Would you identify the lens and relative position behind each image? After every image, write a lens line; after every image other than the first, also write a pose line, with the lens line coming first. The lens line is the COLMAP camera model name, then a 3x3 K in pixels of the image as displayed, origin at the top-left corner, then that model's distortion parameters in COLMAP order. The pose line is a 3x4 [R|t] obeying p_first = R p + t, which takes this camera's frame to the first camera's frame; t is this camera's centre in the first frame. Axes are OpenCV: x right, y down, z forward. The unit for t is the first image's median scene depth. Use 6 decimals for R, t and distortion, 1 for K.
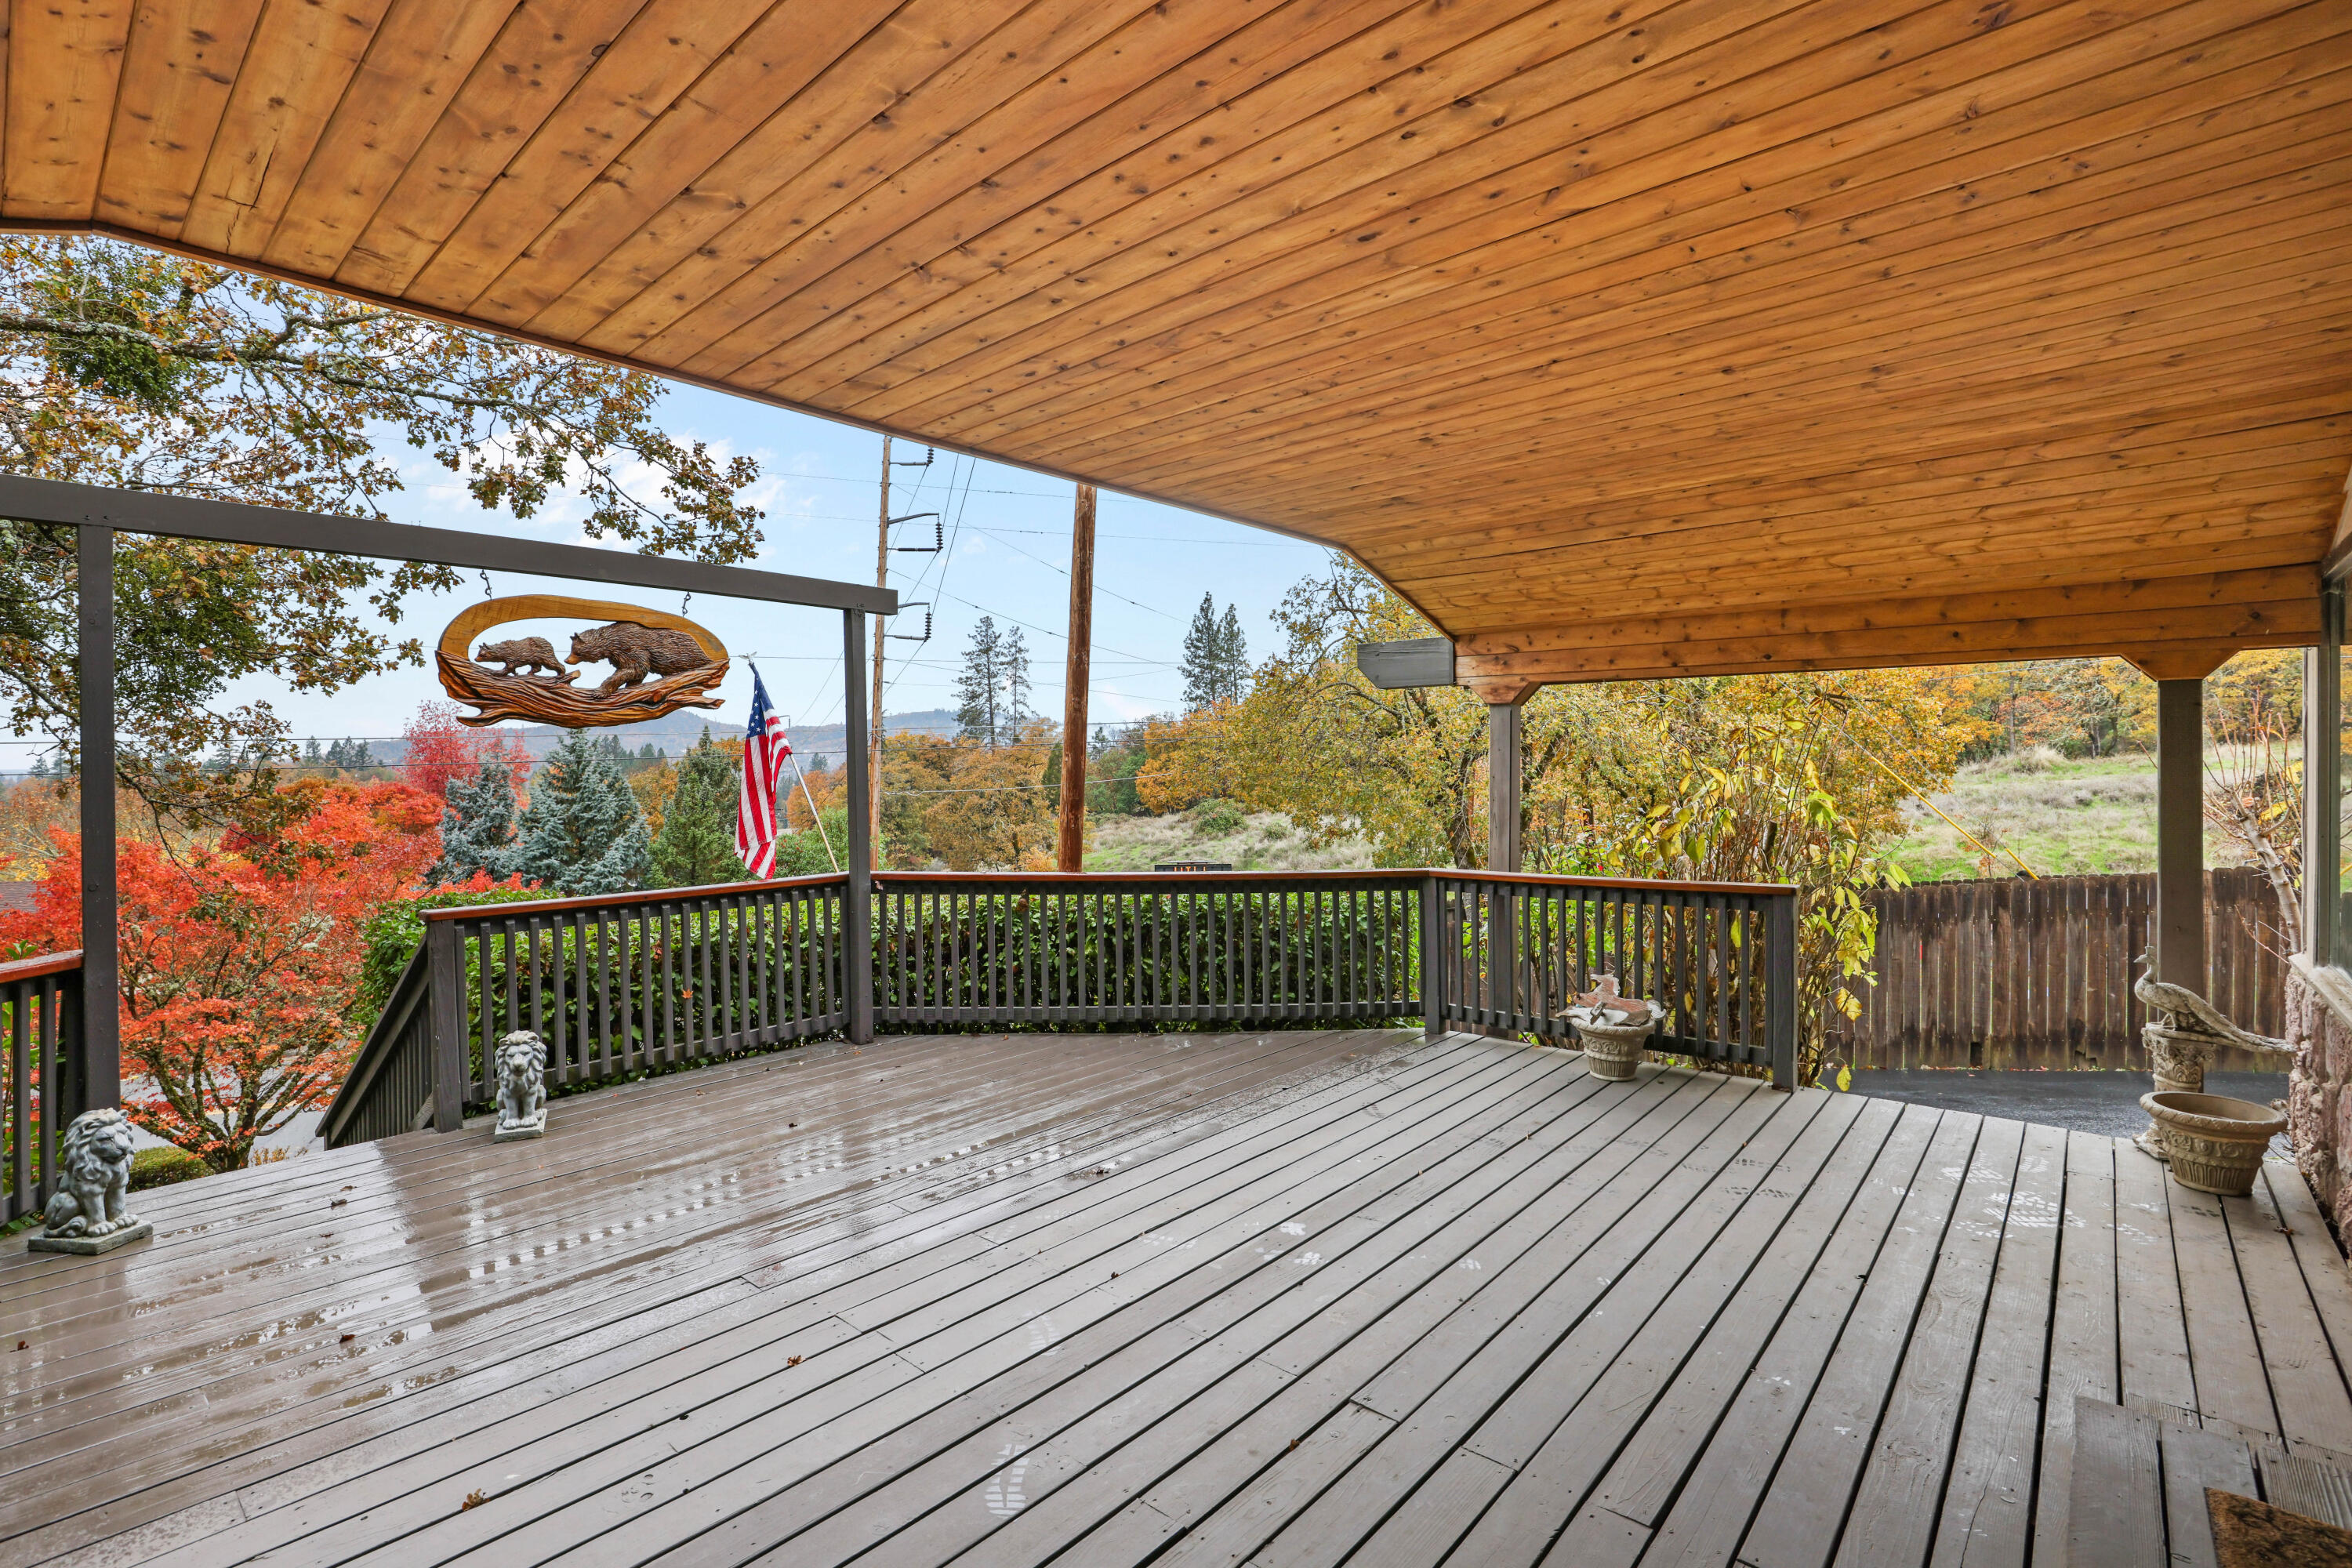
lens RADIAL K [[1081.9, 0, 1174.3], [0, 1081.9, 781.3], [0, 0, 1]] dist [-0.000427, -0.000009]
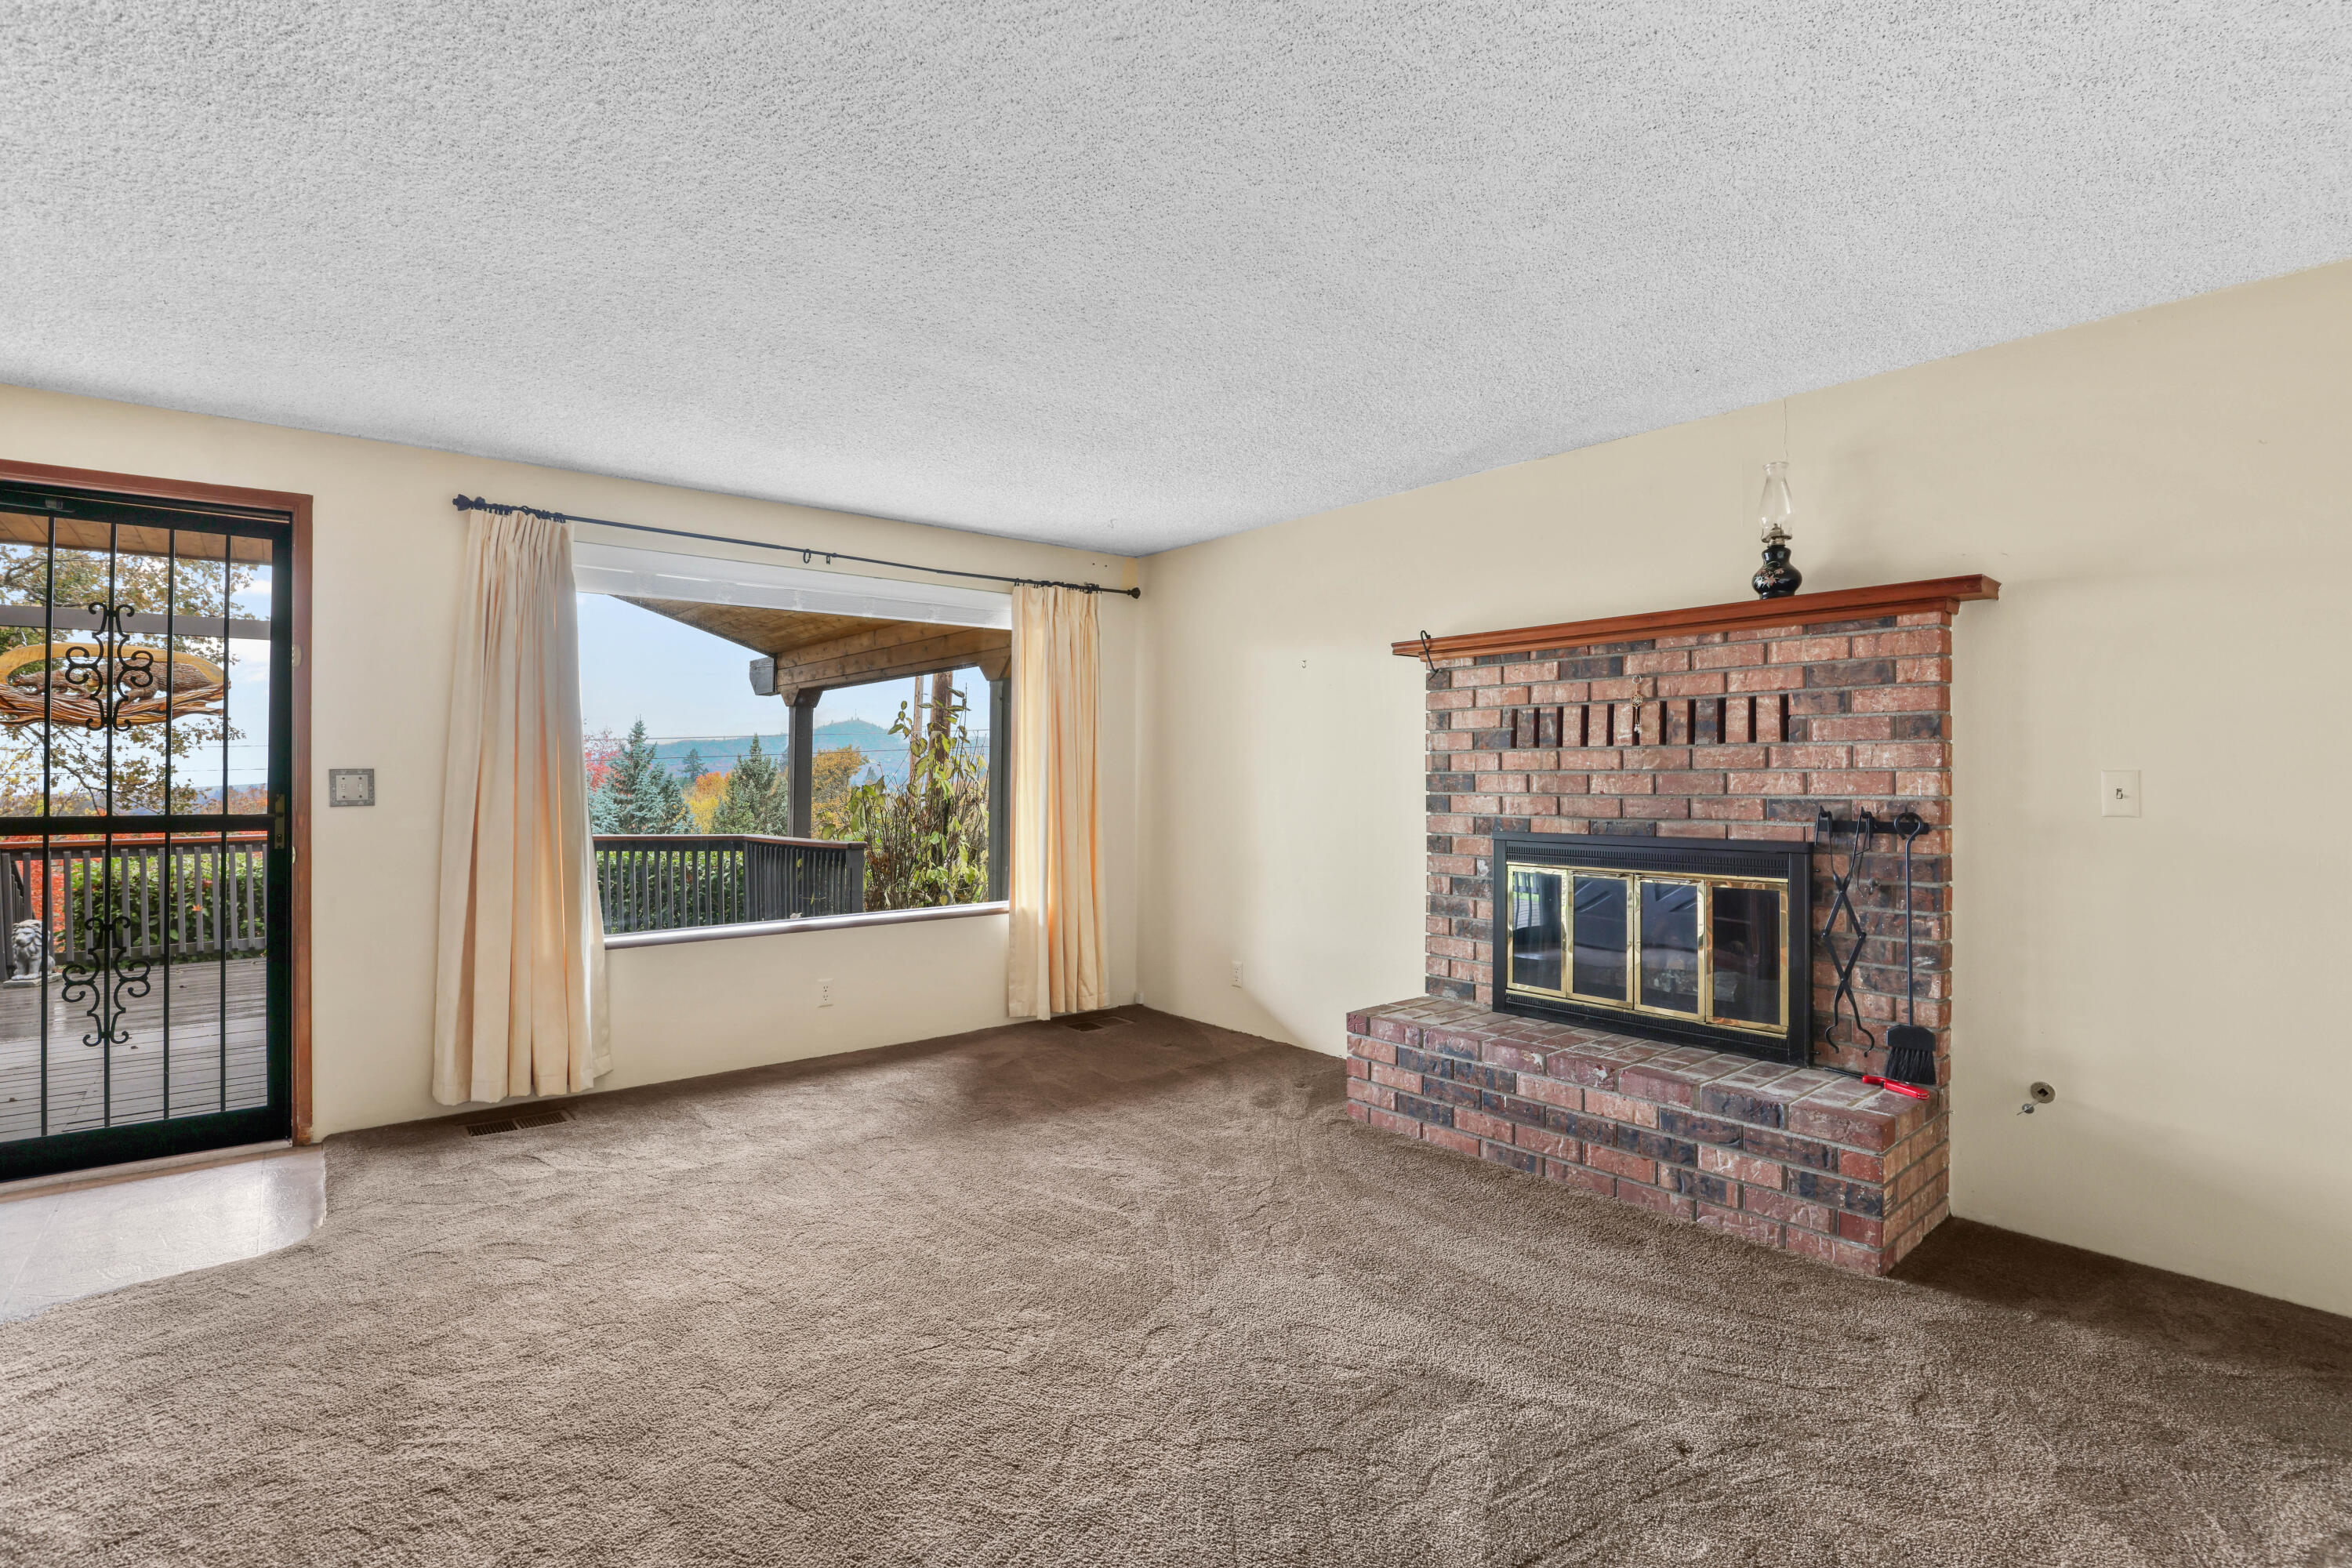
lens RADIAL K [[1094.4, 0, 1169.5], [0, 1094.4, 778.6], [0, 0, 1]] dist [-0.037732, 0.008194]
pose [[0.992942, 0.002772, -0.118566, 1.049432], [-0.003948, 0.999945, -0.009681, 0.028299], [0.118533, 0.010081, 0.992899, -0.287734]]
